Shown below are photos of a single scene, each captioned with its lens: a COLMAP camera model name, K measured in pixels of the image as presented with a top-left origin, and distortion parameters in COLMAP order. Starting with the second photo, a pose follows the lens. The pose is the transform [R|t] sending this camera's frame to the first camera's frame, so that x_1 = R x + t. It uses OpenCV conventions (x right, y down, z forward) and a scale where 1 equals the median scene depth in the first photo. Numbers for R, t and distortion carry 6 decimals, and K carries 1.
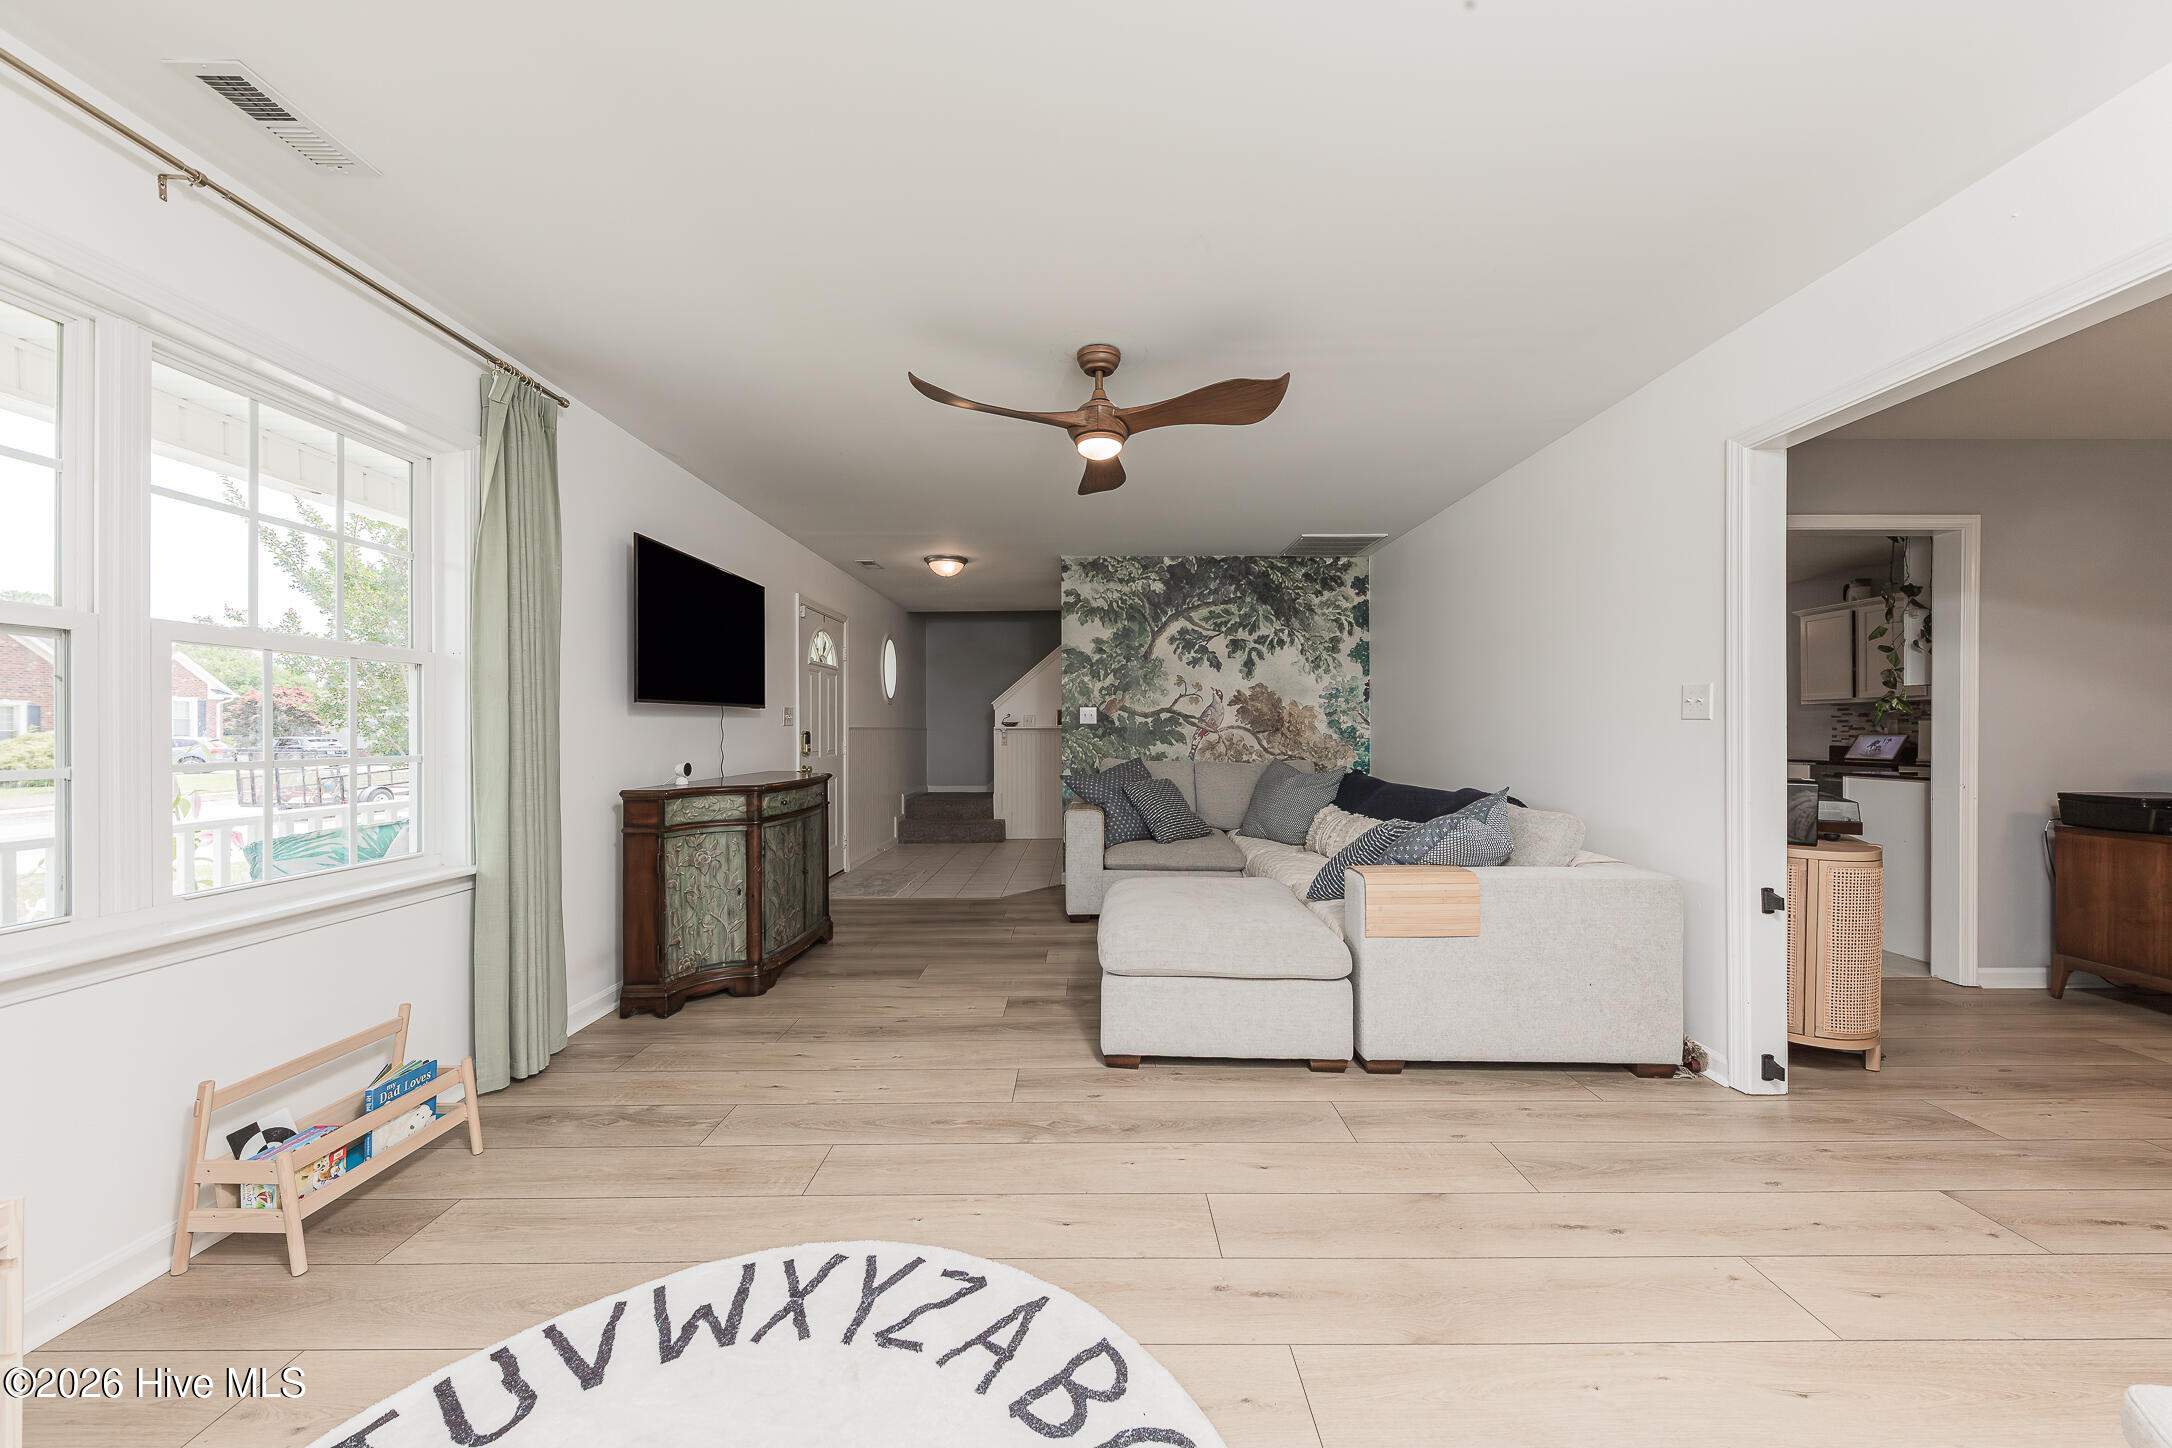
lens RADIAL K [[744.2, 0, 1097.2], [0, 744.2, 729.1], [0, 0, 1]] dist [0.010931, -0.005522]
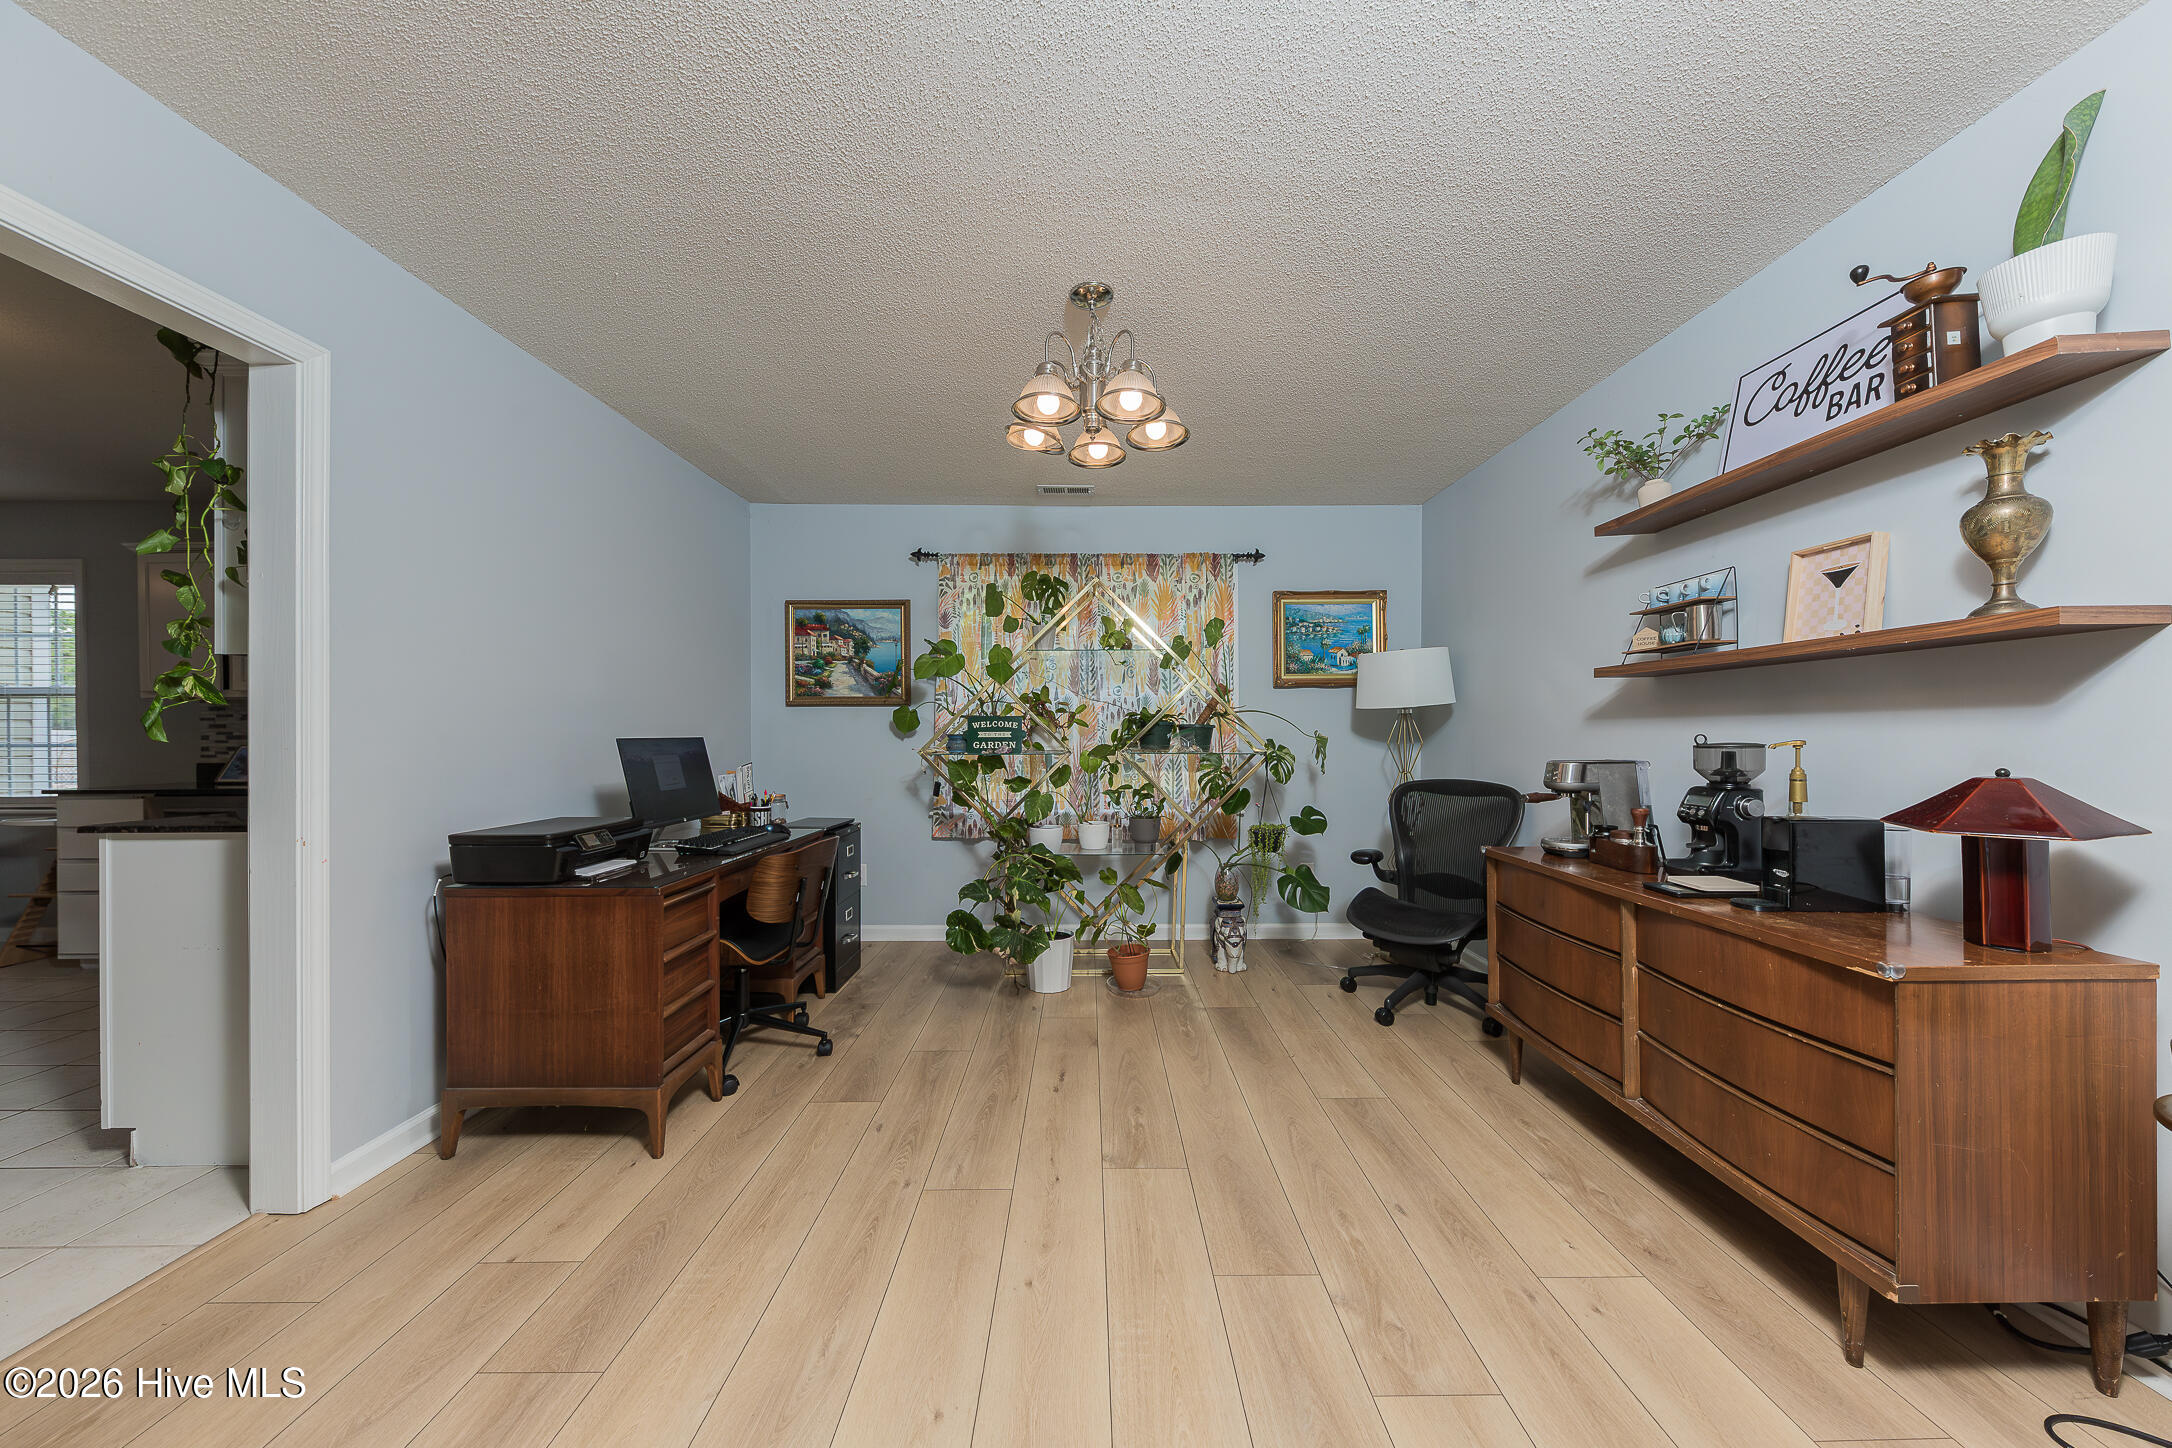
lens RADIAL K [[747.8, 0, 1096.7], [0, 747.8, 734.7], [0, 0, 1]] dist [-0.001652, -0.000095]
pose [[-0.007398, 0.003066, 0.999968, 0.383388], [0.005681, 0.999979, -0.003024, 0.004004], [-0.999956, 0.005659, -0.007415, 0.267411]]
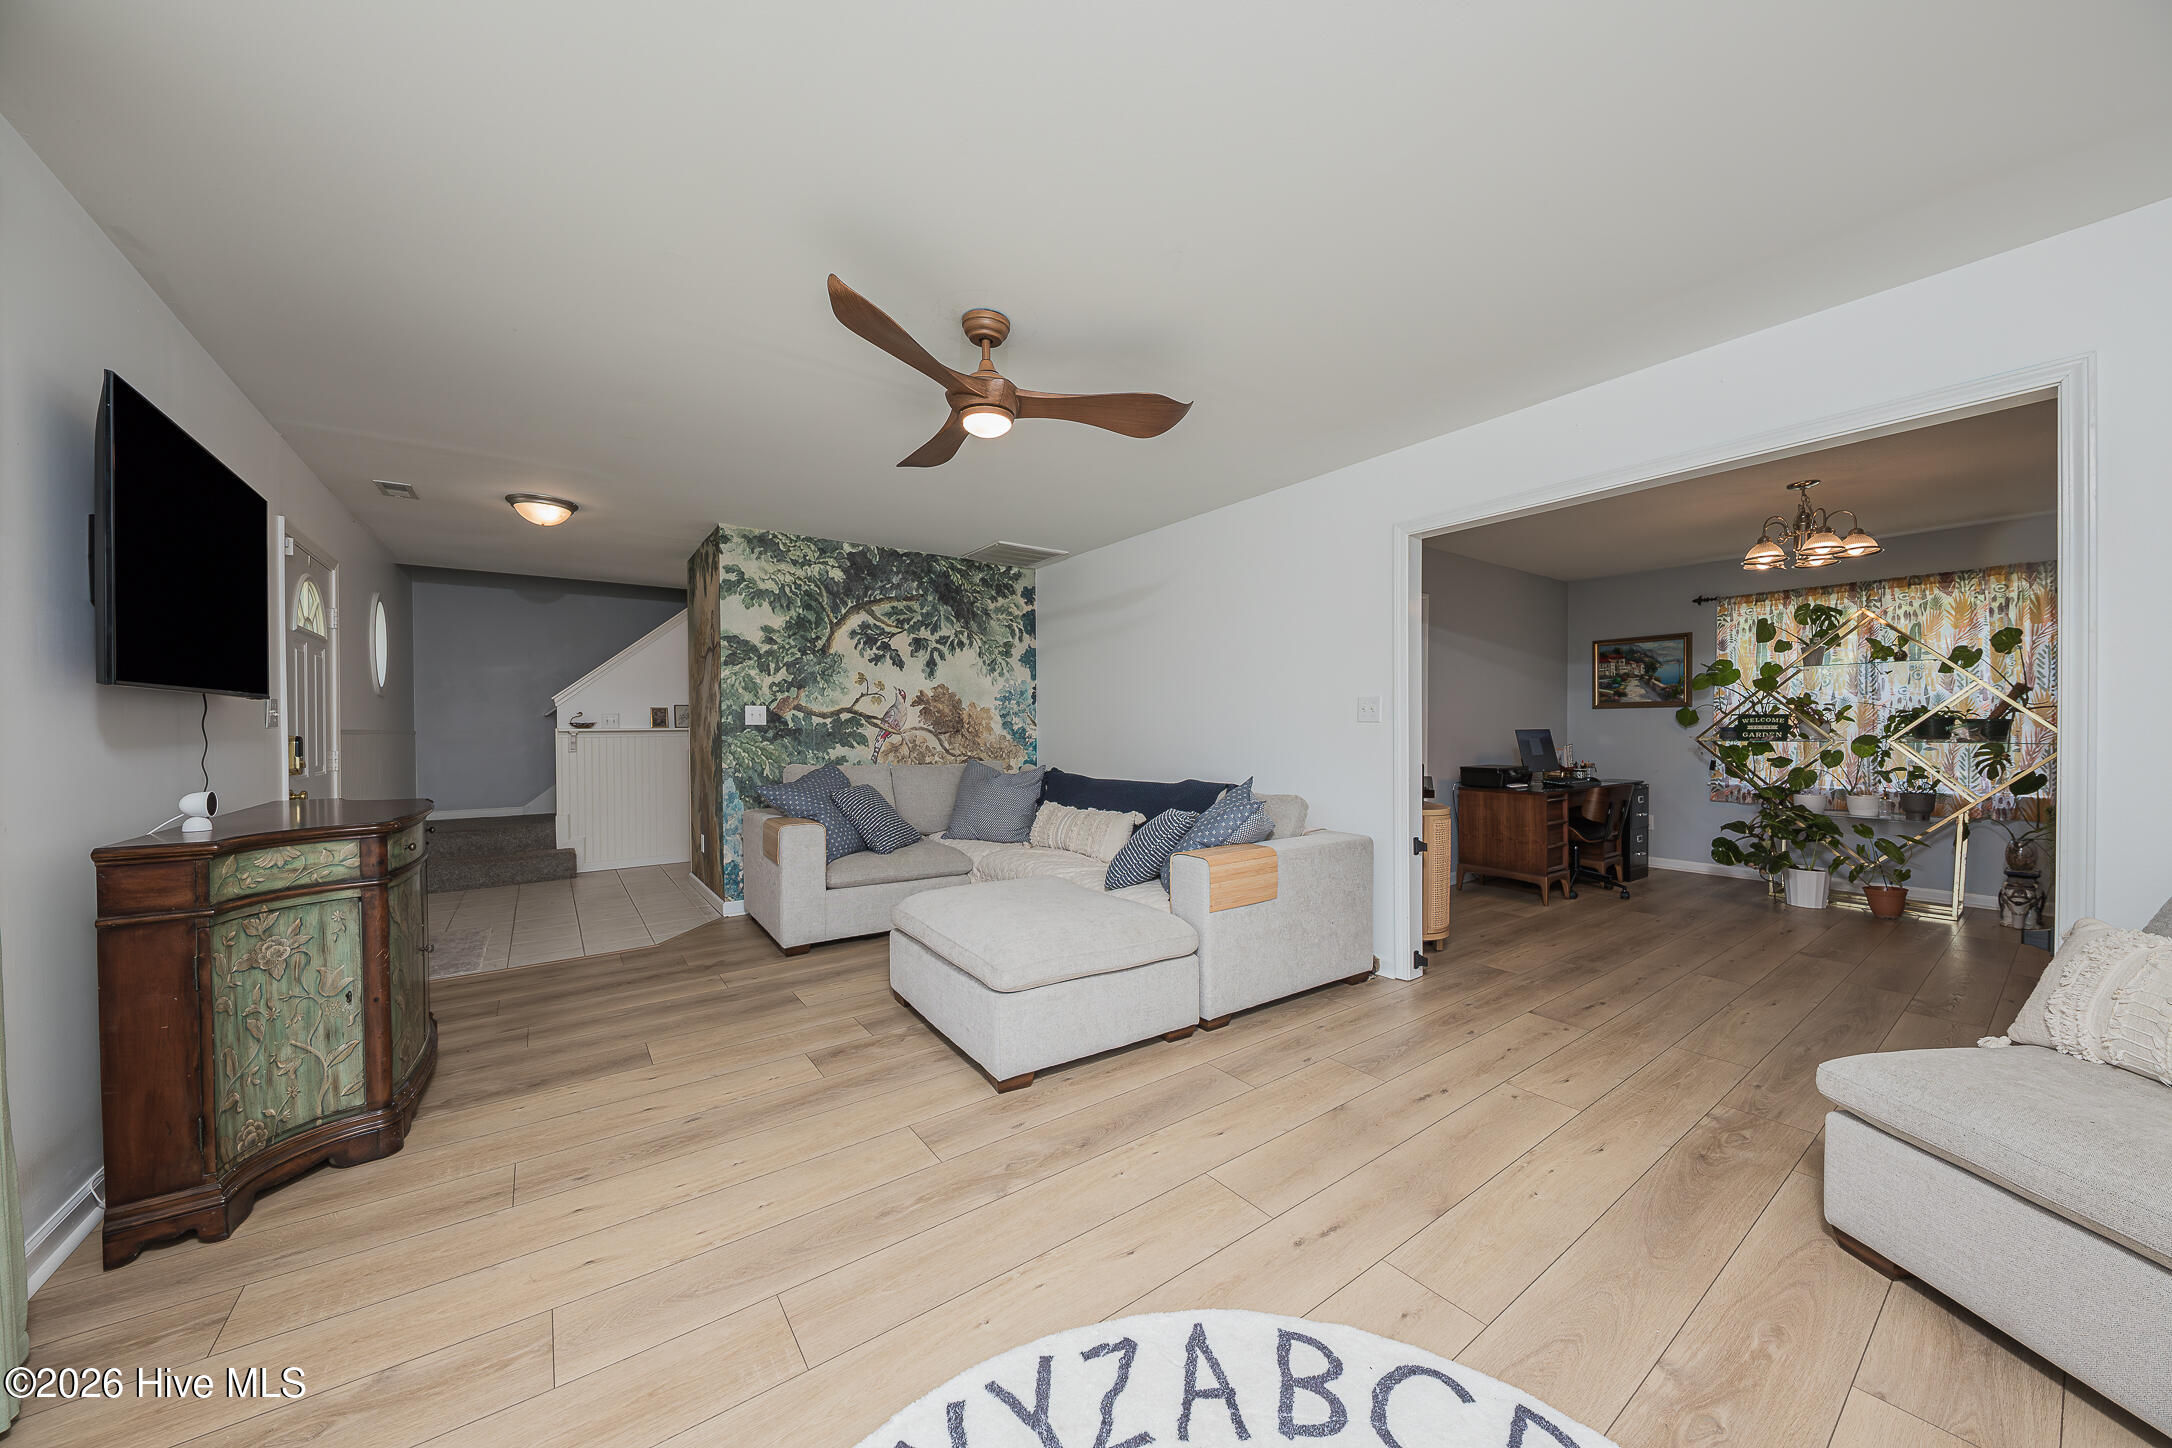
lens RADIAL K [[740.8, 0, 1088.2], [0, 740.8, 735.3], [0, 0, 1]] dist [0.006540, -0.005785]
pose [[0.811812, -0.008549, 0.583857, -0.200189], [0.004896, 0.999957, 0.007835, -0.000268], [-0.583899, -0.003502, 0.811819, 0.085936]]
